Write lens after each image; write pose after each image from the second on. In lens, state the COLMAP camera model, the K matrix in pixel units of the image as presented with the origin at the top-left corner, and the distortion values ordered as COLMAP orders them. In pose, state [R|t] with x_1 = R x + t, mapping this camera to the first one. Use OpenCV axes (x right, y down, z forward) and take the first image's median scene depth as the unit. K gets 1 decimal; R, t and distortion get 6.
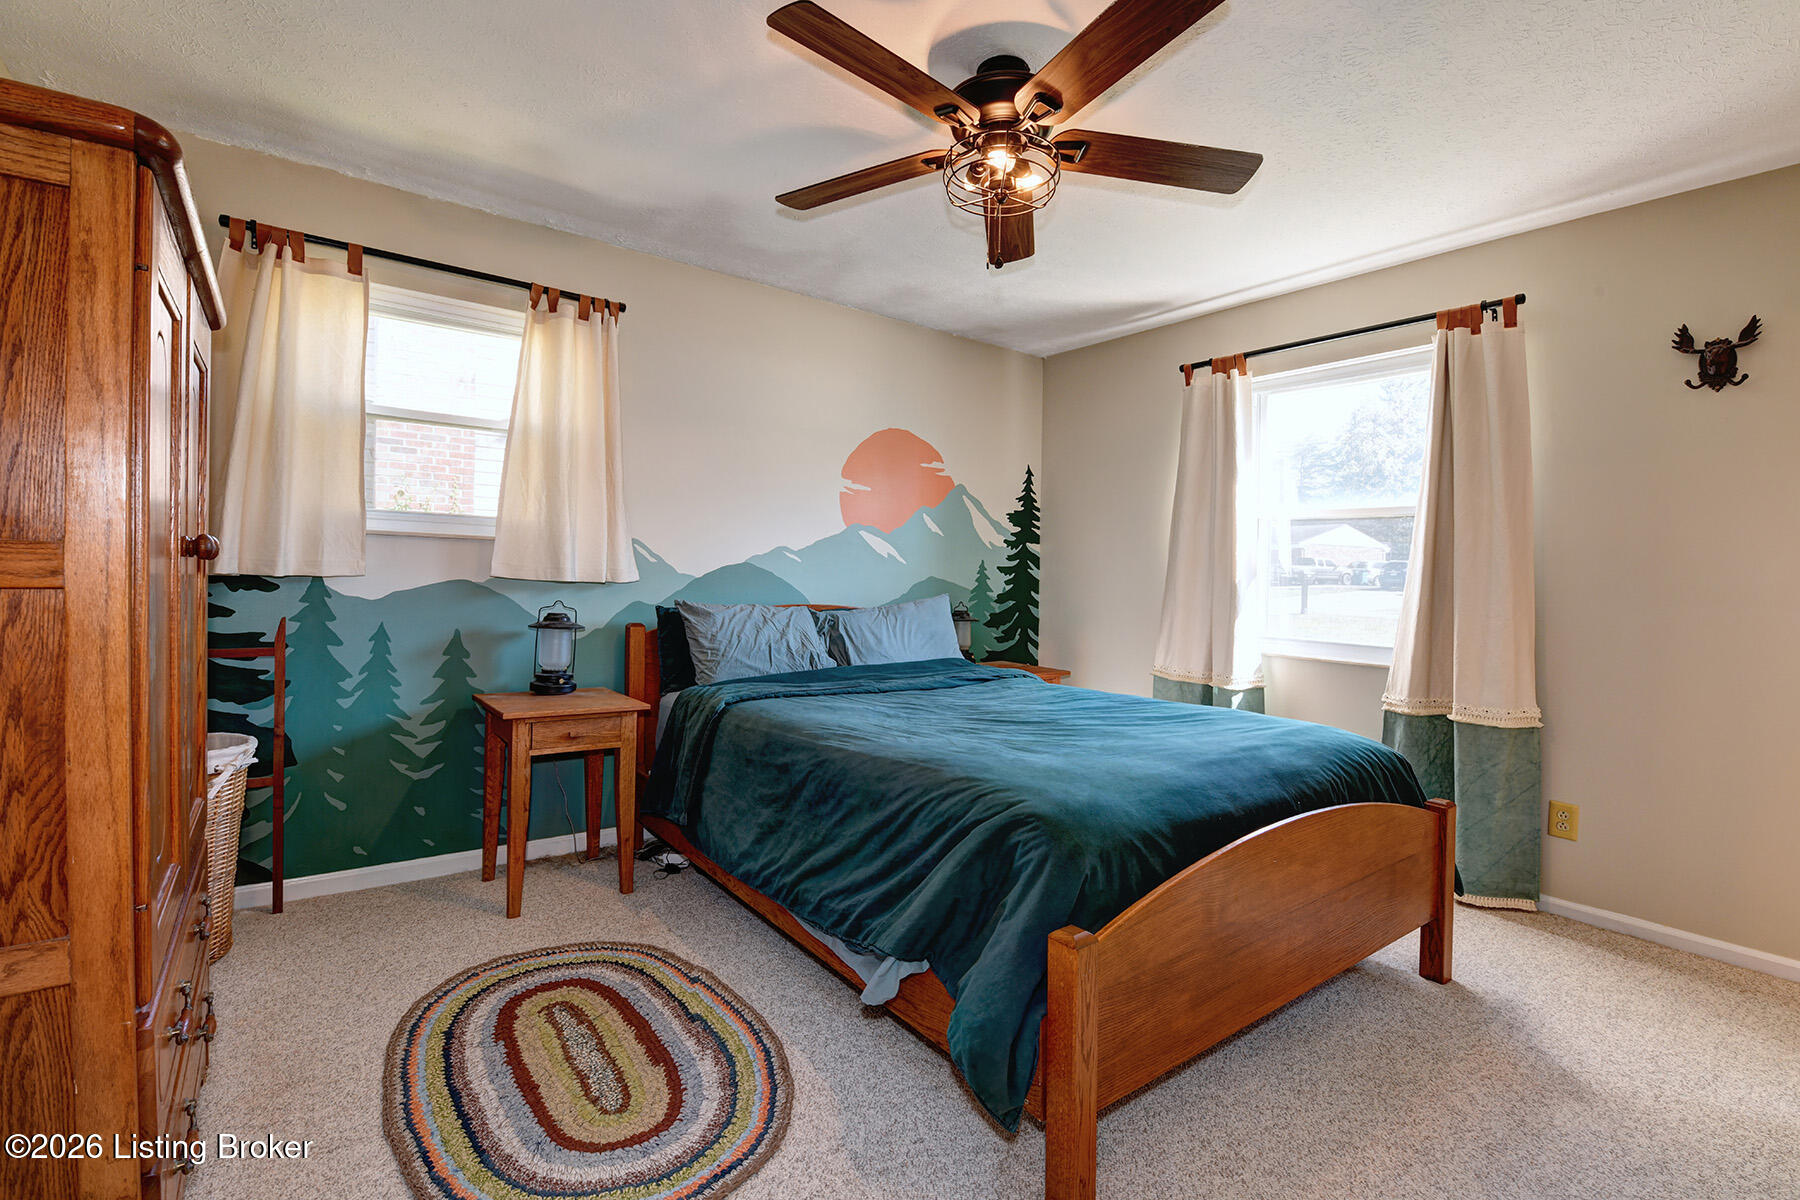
lens RADIAL K [[793.0, 0, 904.5], [0, 793.0, 571.4], [0, 0, 1]] dist [-0.007812, -0.006081]
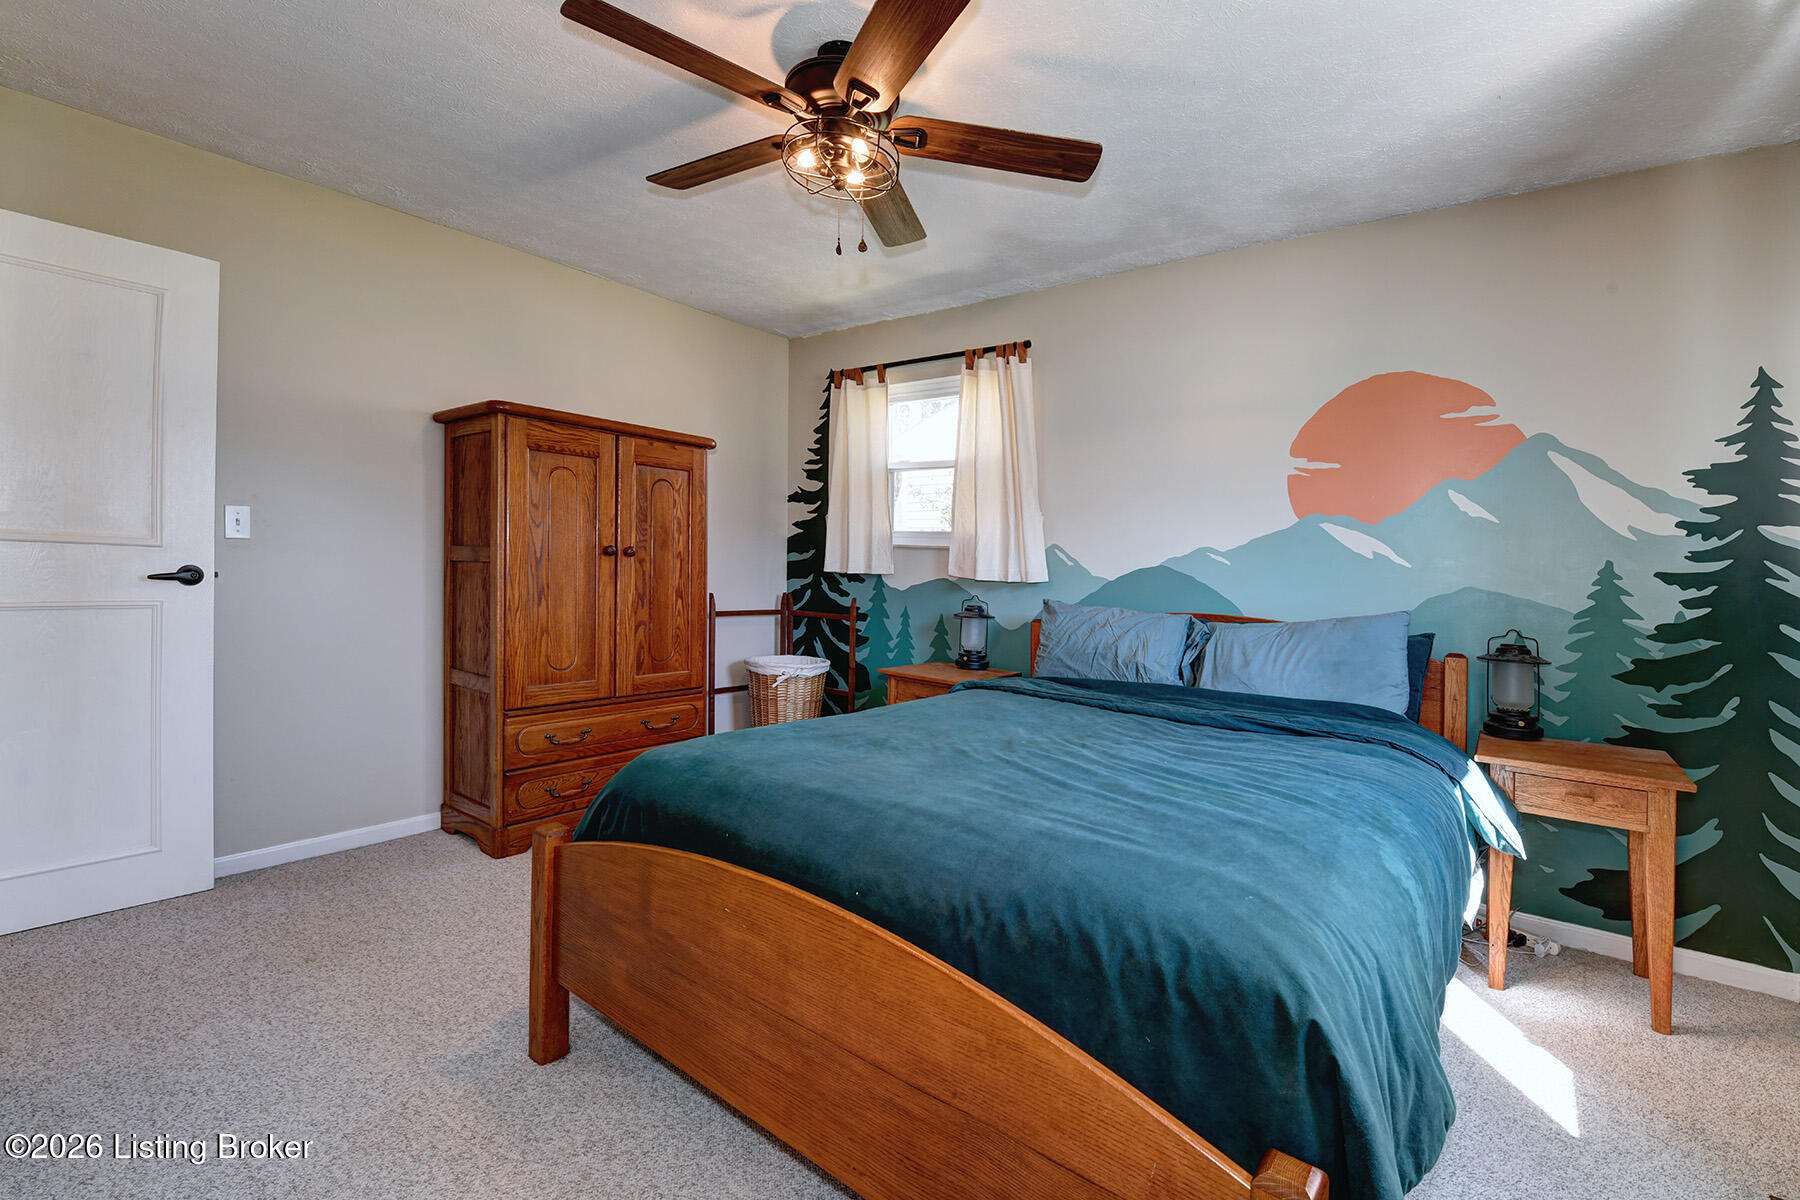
lens RADIAL K [[793.0, 0, 901.5], [0, 793.0, 580.1], [0, 0, 1]] dist [-0.007812, -0.006081]
pose [[0.259521, 0.002518, -0.965734, 0.575780], [-0.025438, 0.999667, -0.004229, 0.016164], [0.965402, 0.025664, 0.259499, 0.430641]]
